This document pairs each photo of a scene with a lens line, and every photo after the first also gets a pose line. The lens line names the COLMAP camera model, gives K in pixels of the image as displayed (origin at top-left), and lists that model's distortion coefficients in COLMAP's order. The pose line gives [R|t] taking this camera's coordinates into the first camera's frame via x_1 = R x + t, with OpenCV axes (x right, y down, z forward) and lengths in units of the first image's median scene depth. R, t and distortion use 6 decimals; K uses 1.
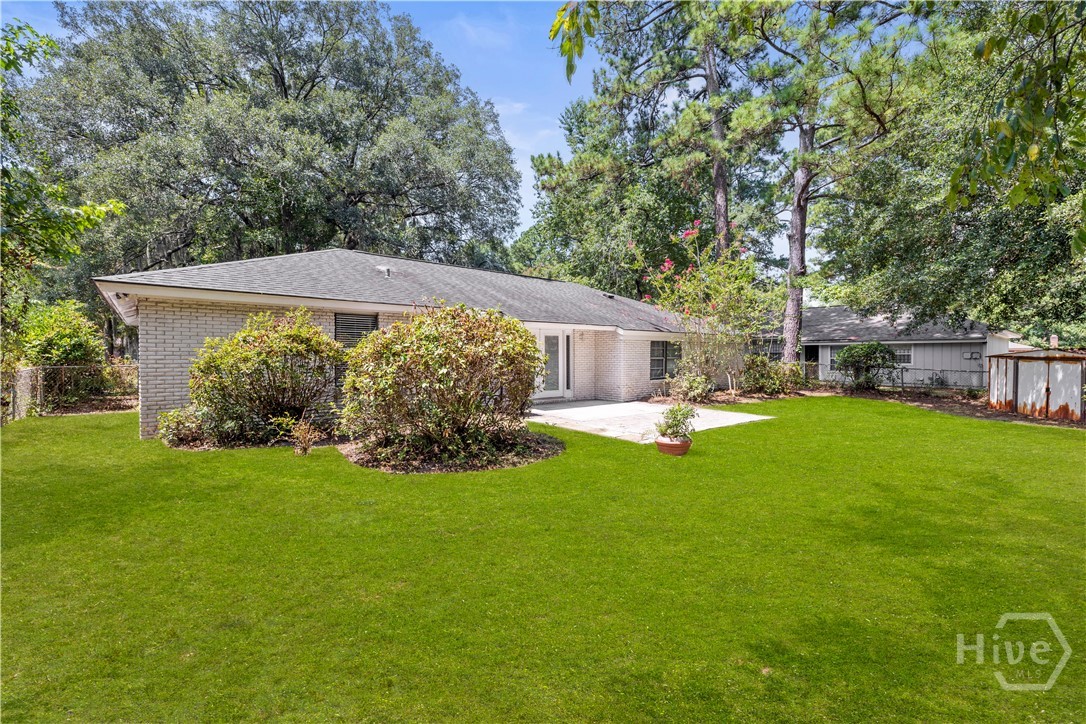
lens RADIAL K [[461.6, 0, 545.0], [0, 461.6, 356.6], [0, 0, 1]] dist [0.003257, 0.000539]
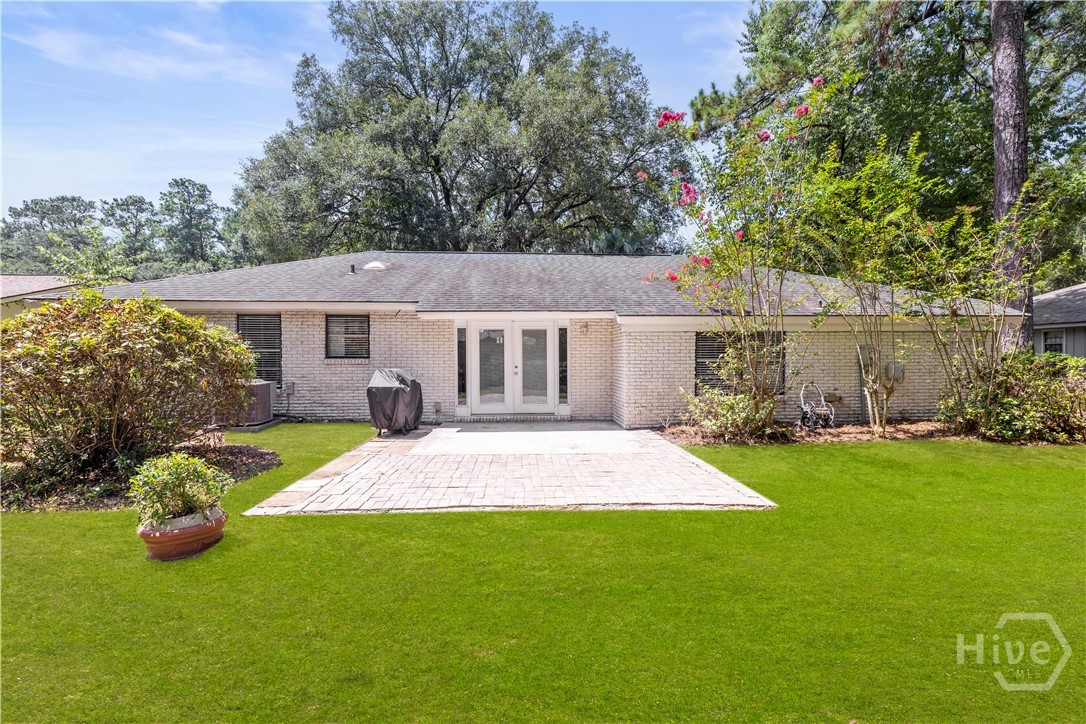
lens RADIAL K [[461.6, 0, 542.8], [0, 461.6, 353.7], [0, 0, 1]] dist [0.003257, 0.000539]
pose [[0.791560, -0.002641, -0.611086, 0.466563], [0.000053, 0.999991, -0.004253, -0.003177], [0.611092, 0.003334, 0.791553, 0.419853]]
